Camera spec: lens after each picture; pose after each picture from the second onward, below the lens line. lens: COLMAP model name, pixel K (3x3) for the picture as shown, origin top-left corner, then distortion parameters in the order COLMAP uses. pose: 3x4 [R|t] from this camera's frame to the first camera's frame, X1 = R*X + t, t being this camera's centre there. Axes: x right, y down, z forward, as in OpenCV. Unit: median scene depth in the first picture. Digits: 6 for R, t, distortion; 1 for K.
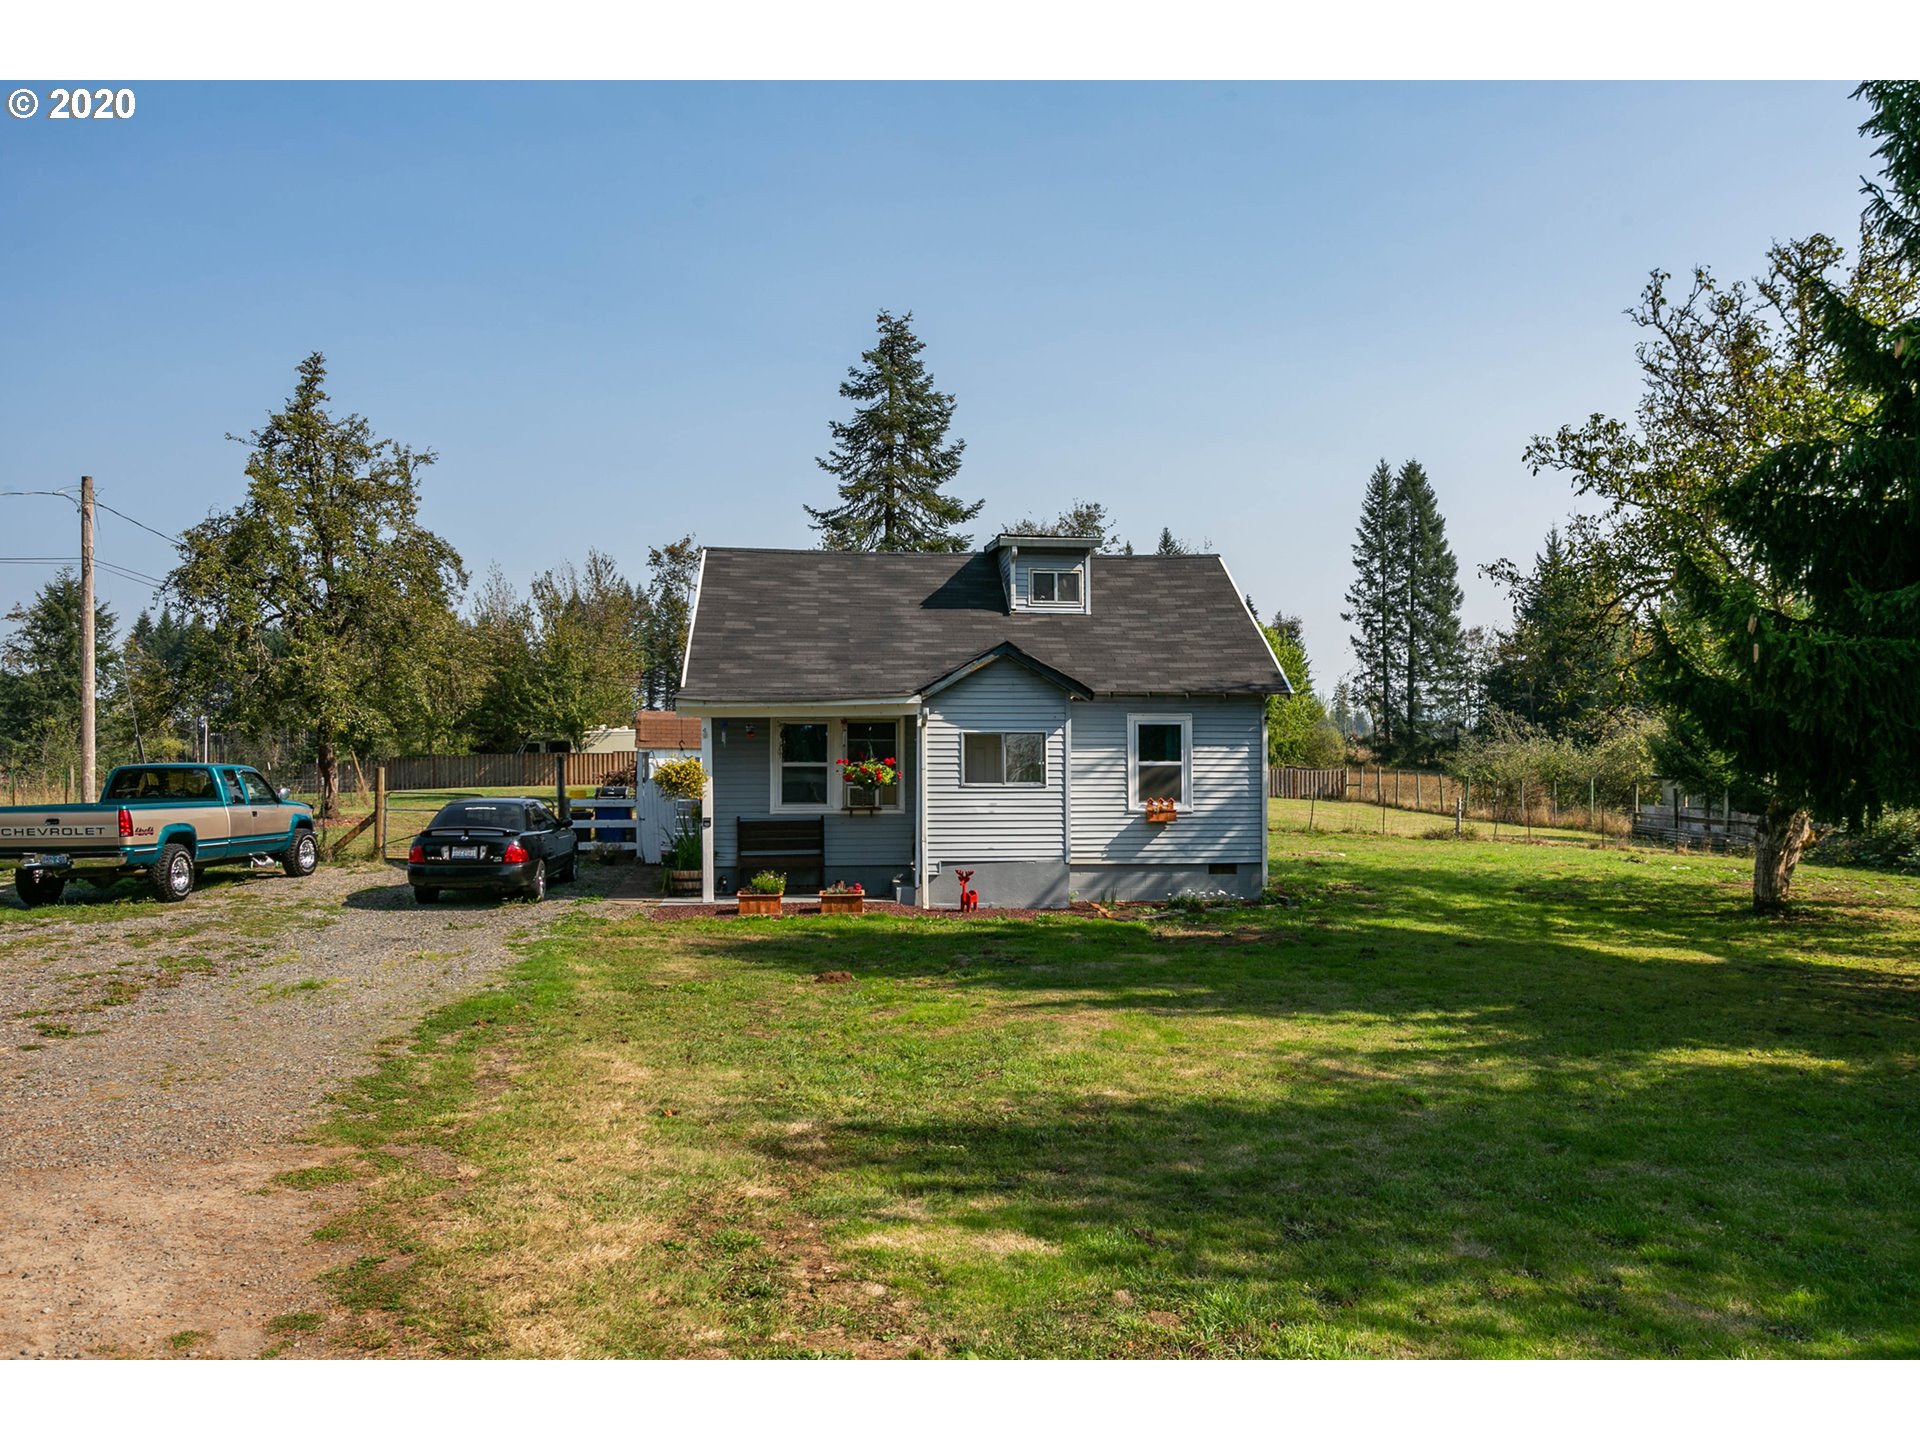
lens RADIAL K [[1466.3, 0, 931.5], [0, 1466.3, 806.8], [0, 0, 1]] dist [0.035782, -0.005607]
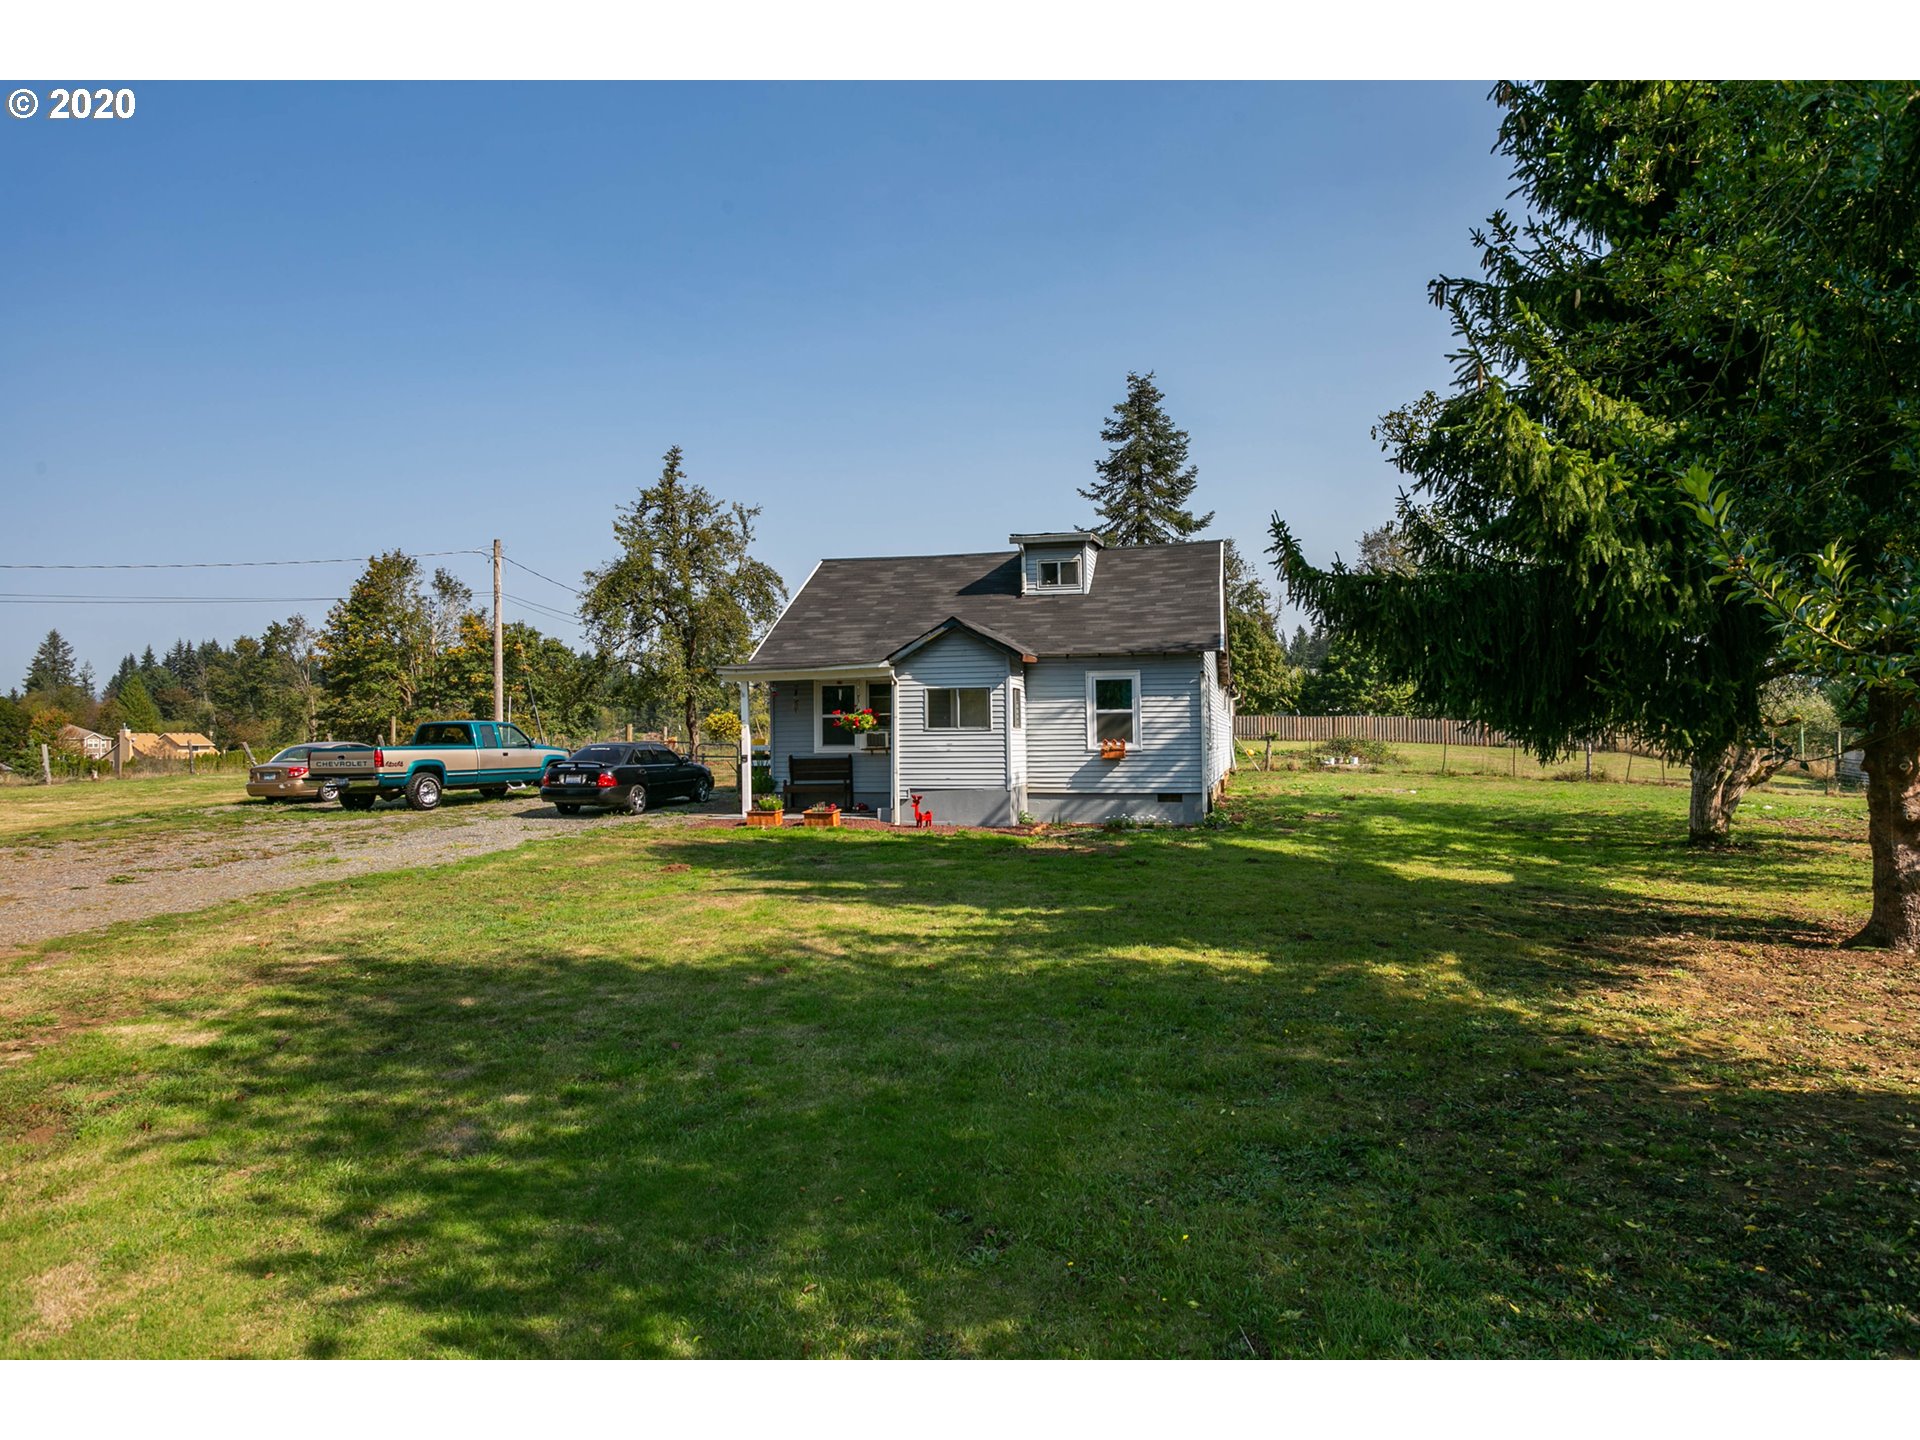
lens RADIAL K [[1128.7, 0, 980.4], [0, 1128.7, 722.8], [0, 0, 1]] dist [-0.006651, -0.000617]
pose [[0.948255, -0.013428, -0.317225, 0.336877], [0.001840, 0.999321, -0.036801, 0.014272], [0.317504, 0.034313, 0.947636, 0.068458]]
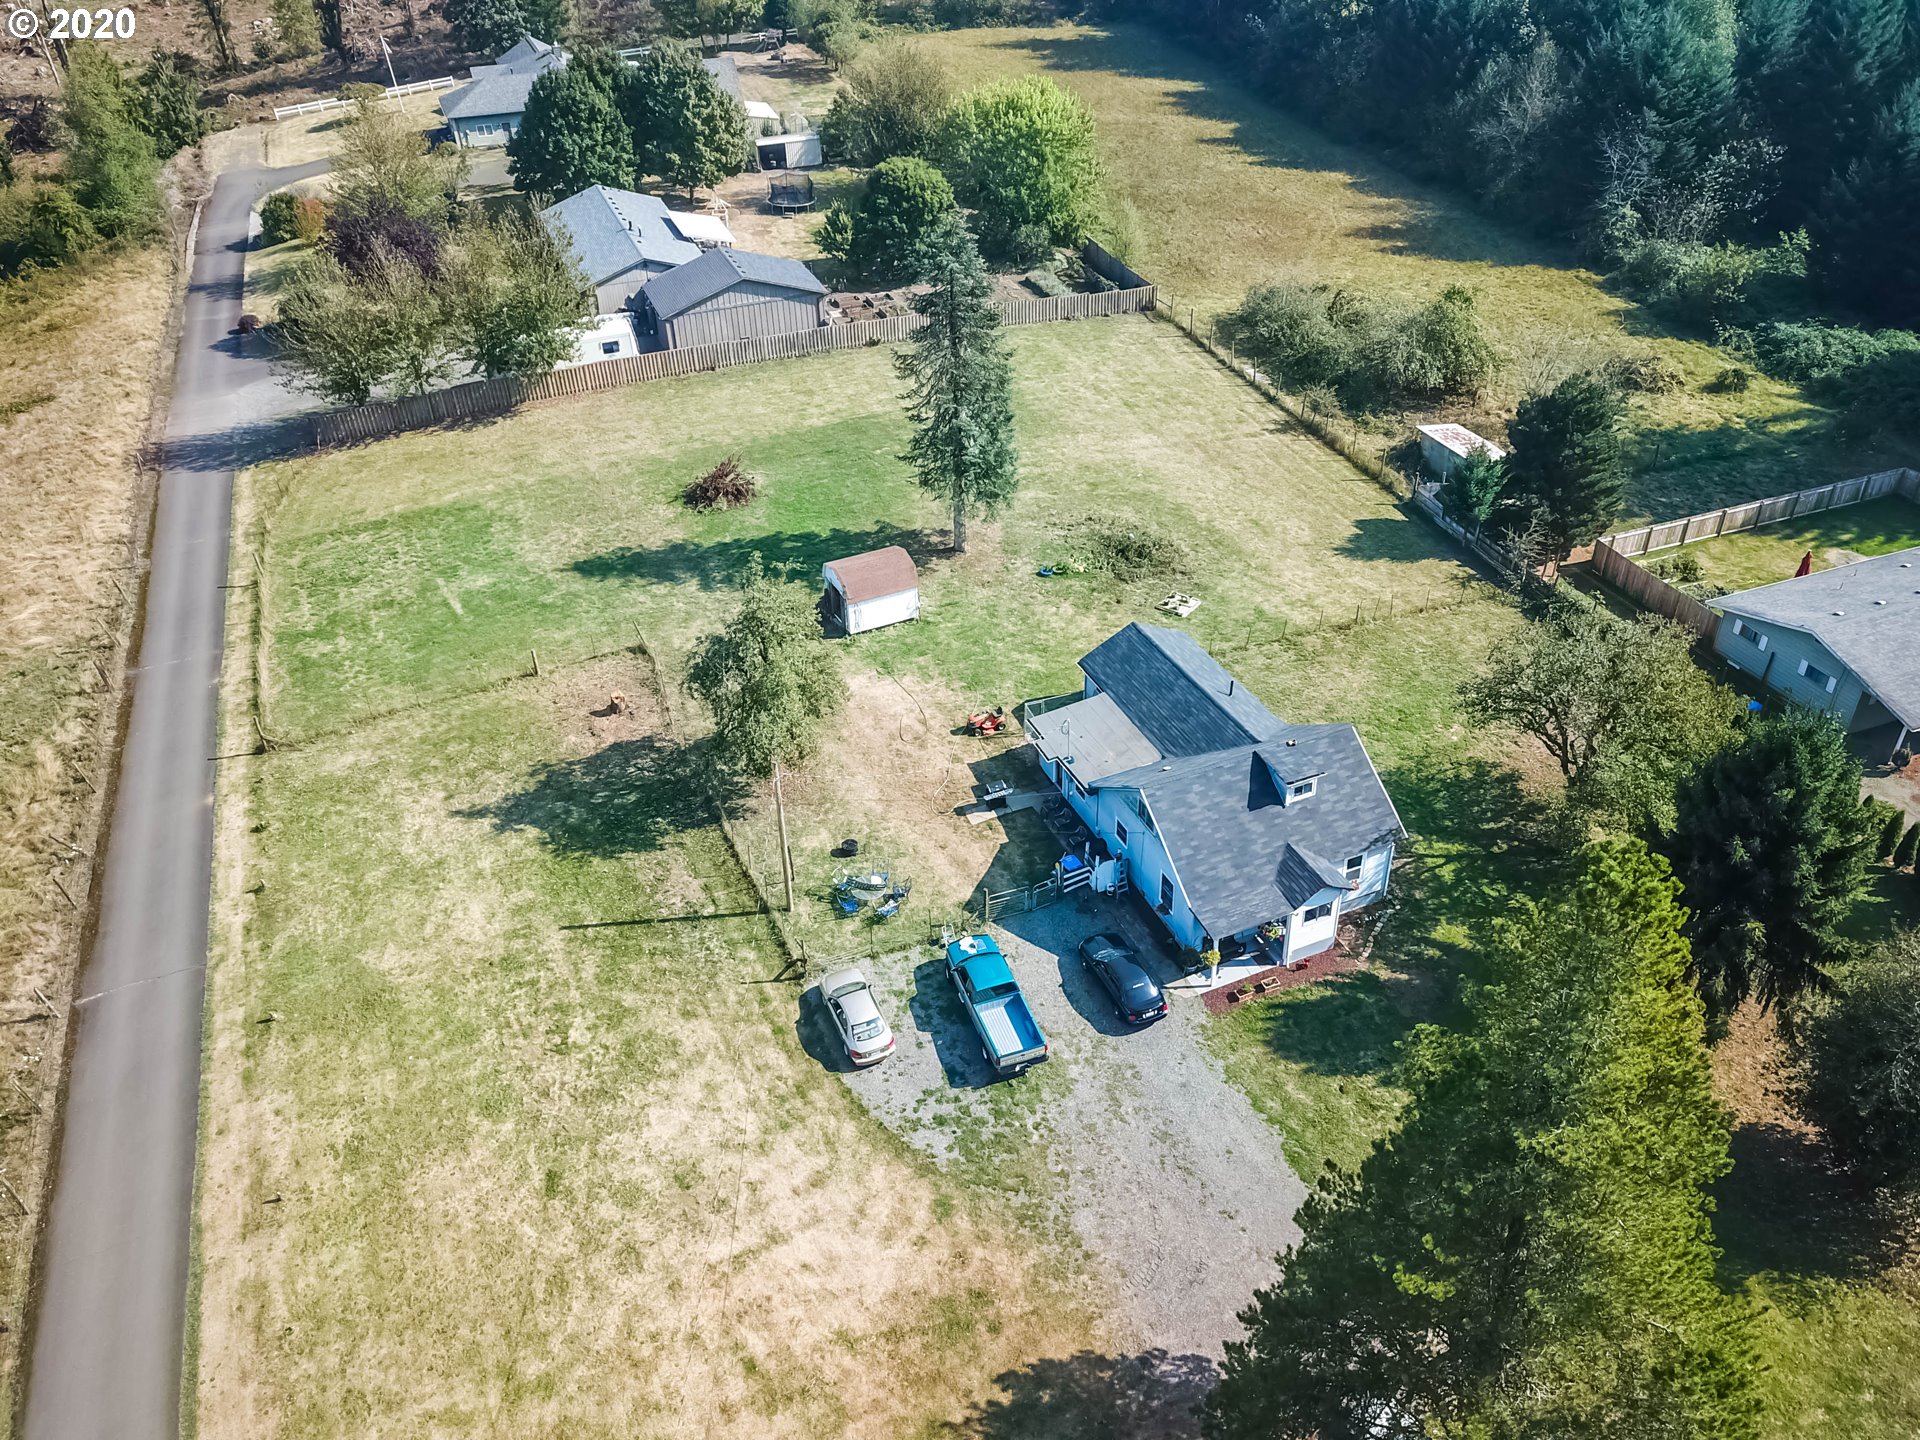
lens RADIAL K [[1466.3, 0, 947.4], [0, 1466.3, 728.0], [0, 0, 1]] dist [0.035782, -0.005607]
pose [[0.948882, -0.203583, 0.241199, -1.001125], [0.033696, 0.825152, 0.563904, -1.582055], [-0.313827, -0.526951, 0.789832, -0.591463]]
